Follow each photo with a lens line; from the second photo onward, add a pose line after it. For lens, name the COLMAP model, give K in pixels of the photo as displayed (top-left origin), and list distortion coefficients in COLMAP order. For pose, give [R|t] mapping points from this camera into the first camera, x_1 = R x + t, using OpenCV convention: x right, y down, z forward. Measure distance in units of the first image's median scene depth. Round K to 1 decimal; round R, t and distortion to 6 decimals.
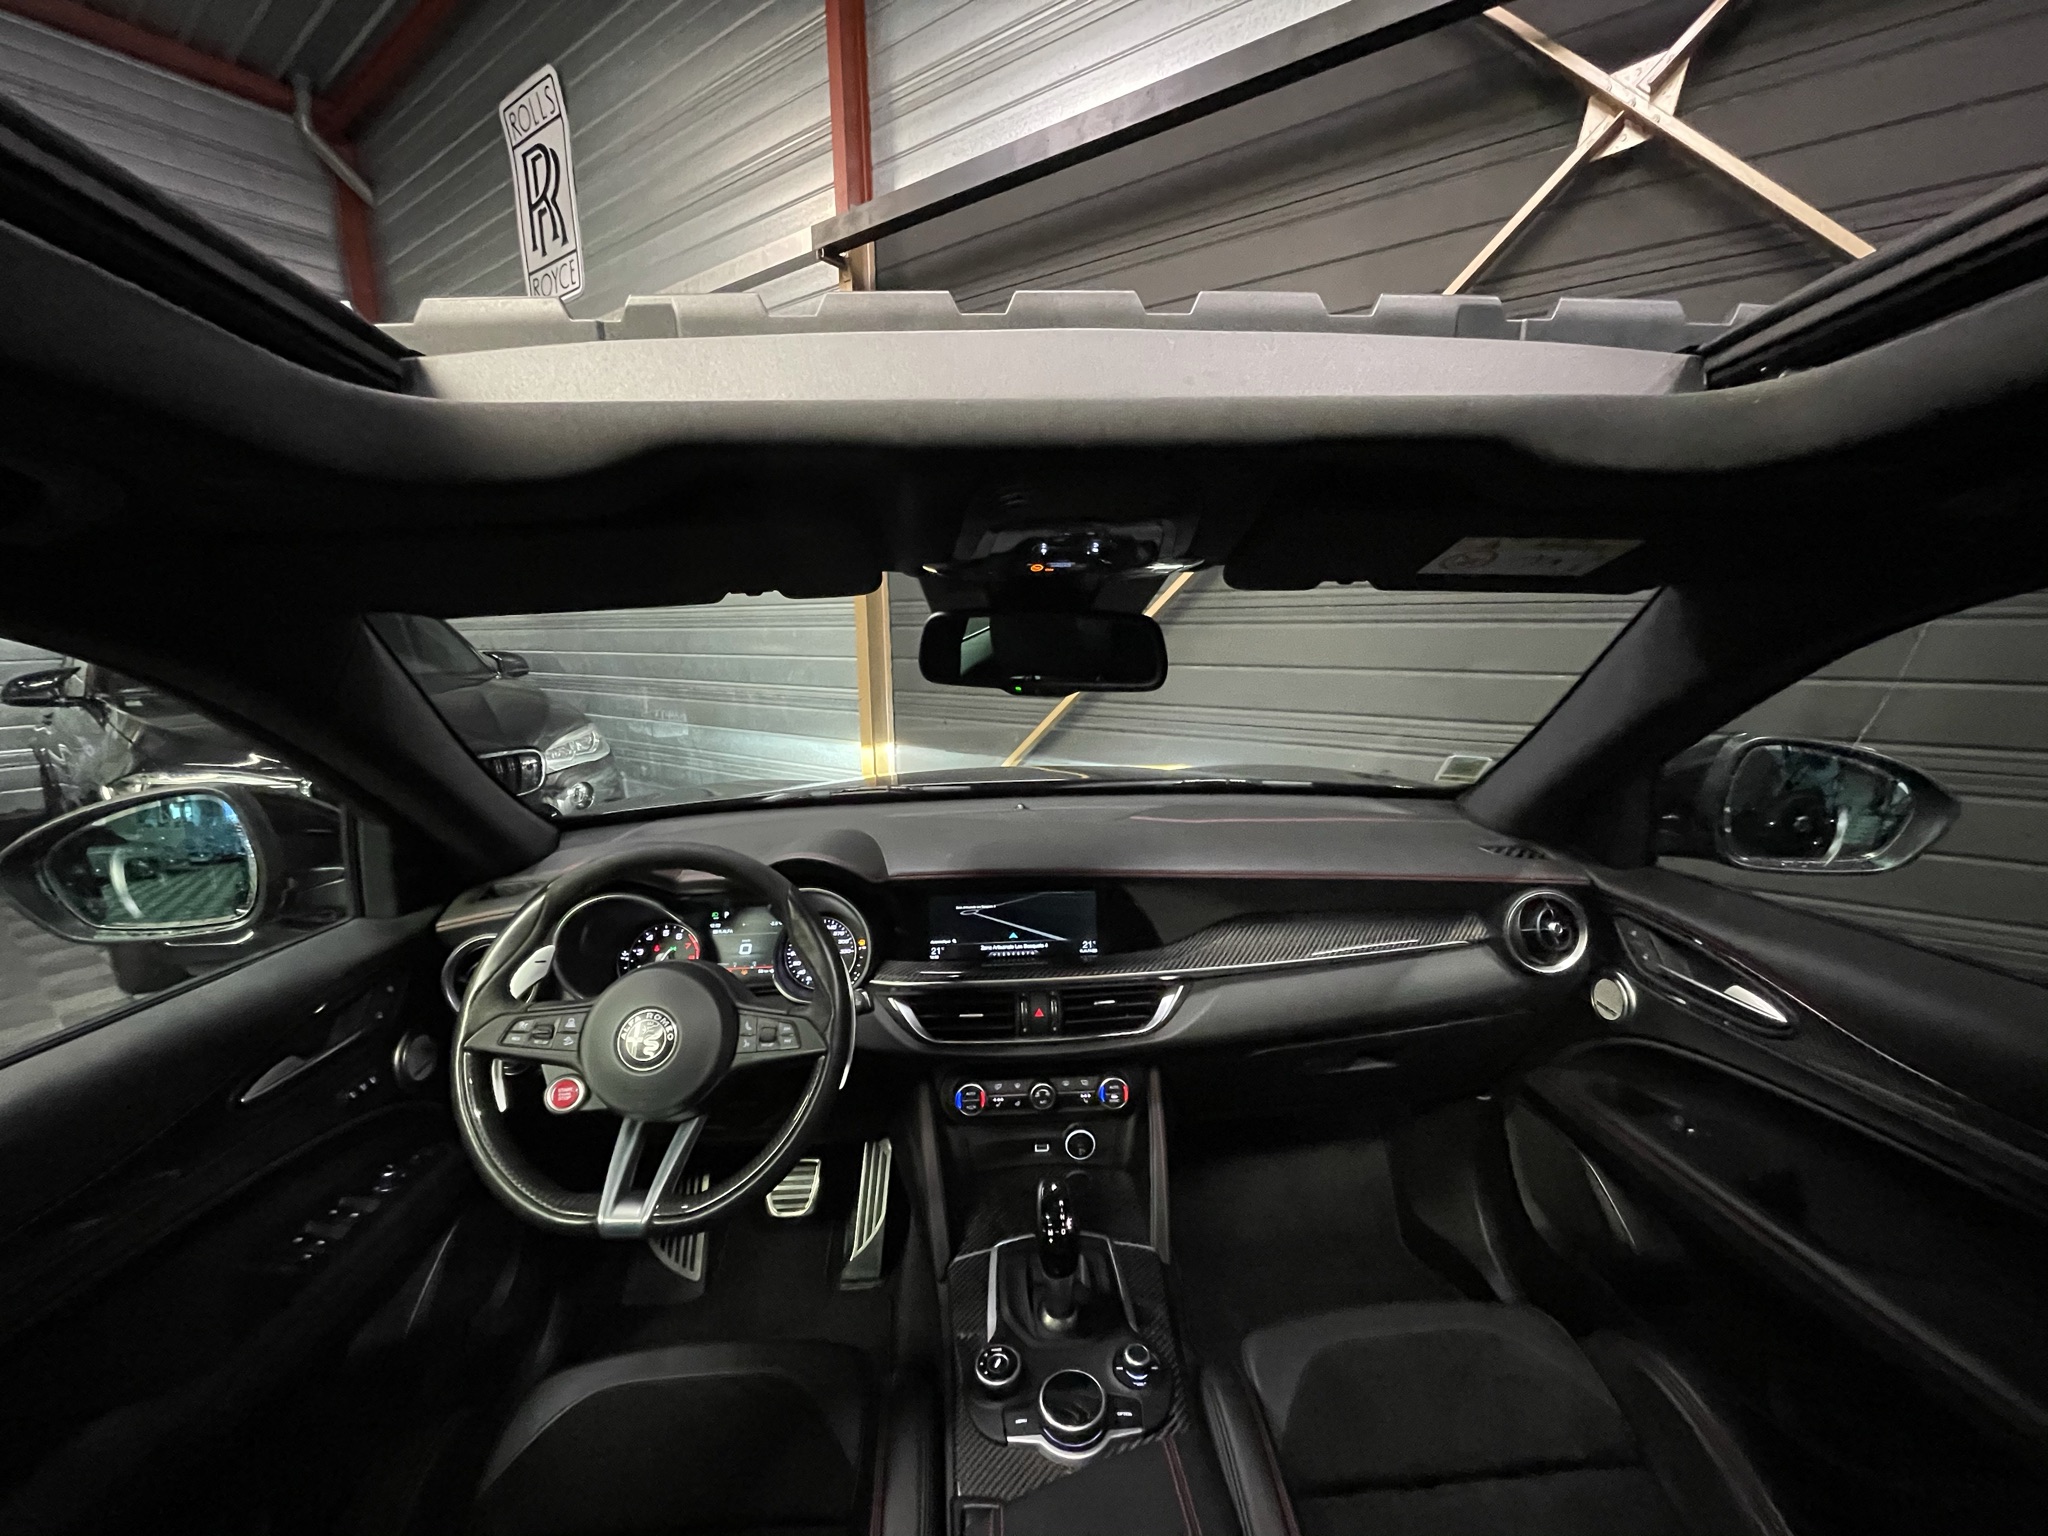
lens RADIAL K [[823.6, 0, 1024.5], [0, 823.6, 761.6], [0, 0, 1]] dist [-0.001951, 0.000223]
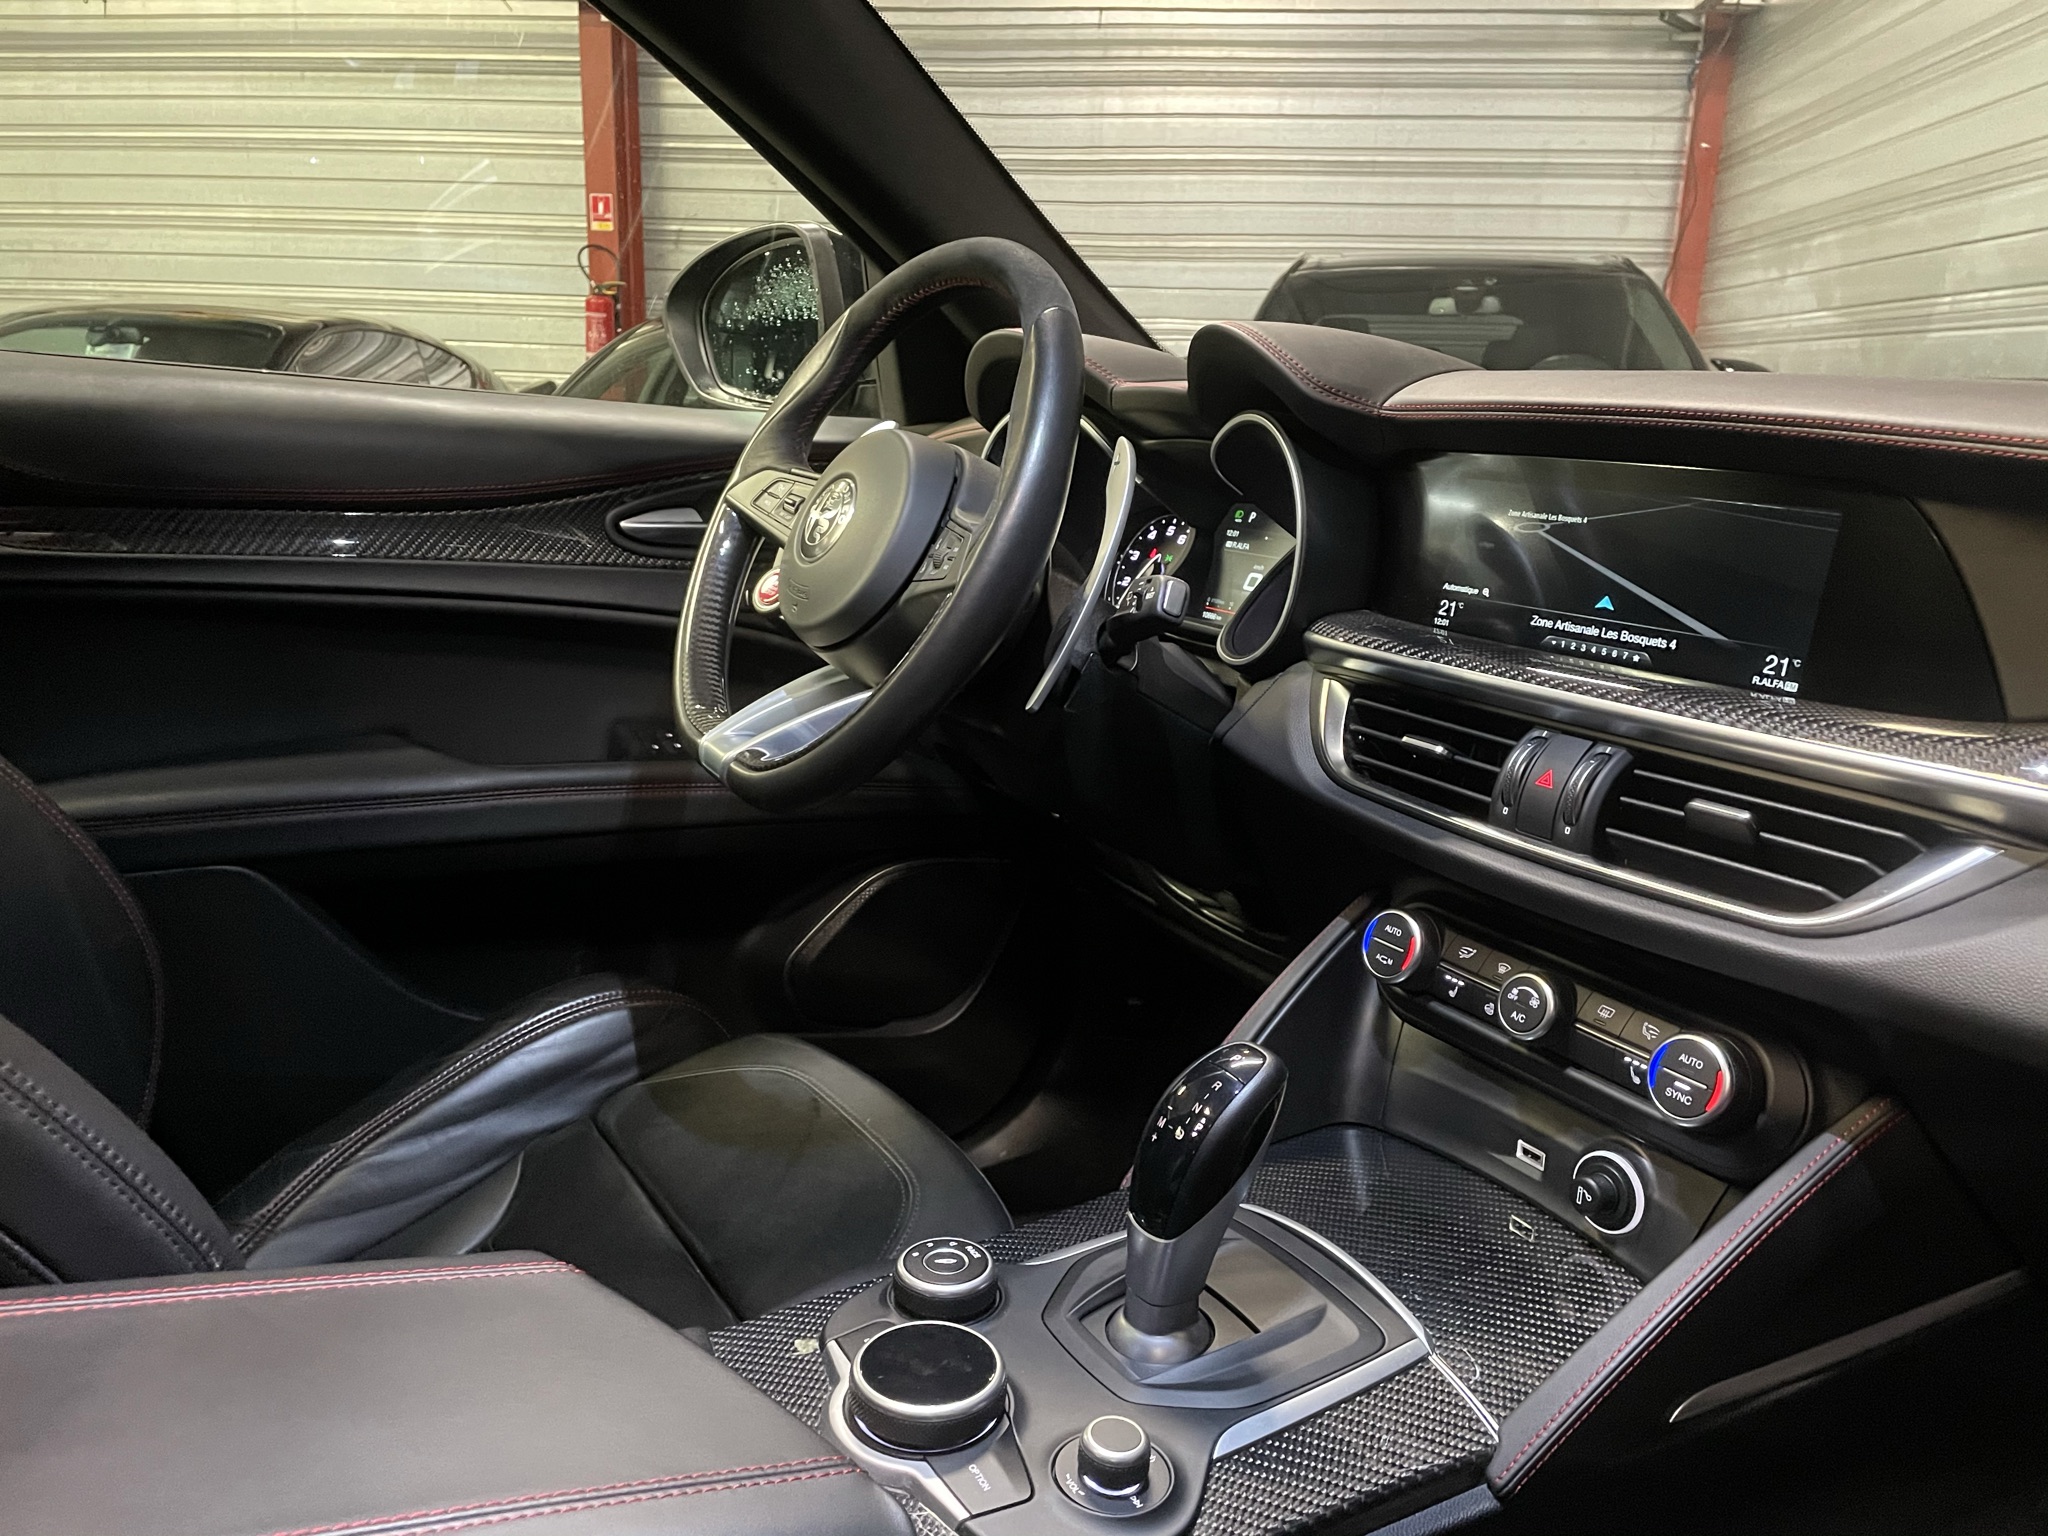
lens RADIAL K [[1548.0, 0, 1024.9], [0, 1548.0, 756.1], [0, 0, 1]] dist [0.107945, -0.152682]
pose [[0.466268, 0.237572, -0.852147, 0.521519], [-0.197331, 0.966926, 0.161598, 0.225149], [0.862354, 0.092807, 0.497727, 0.428232]]
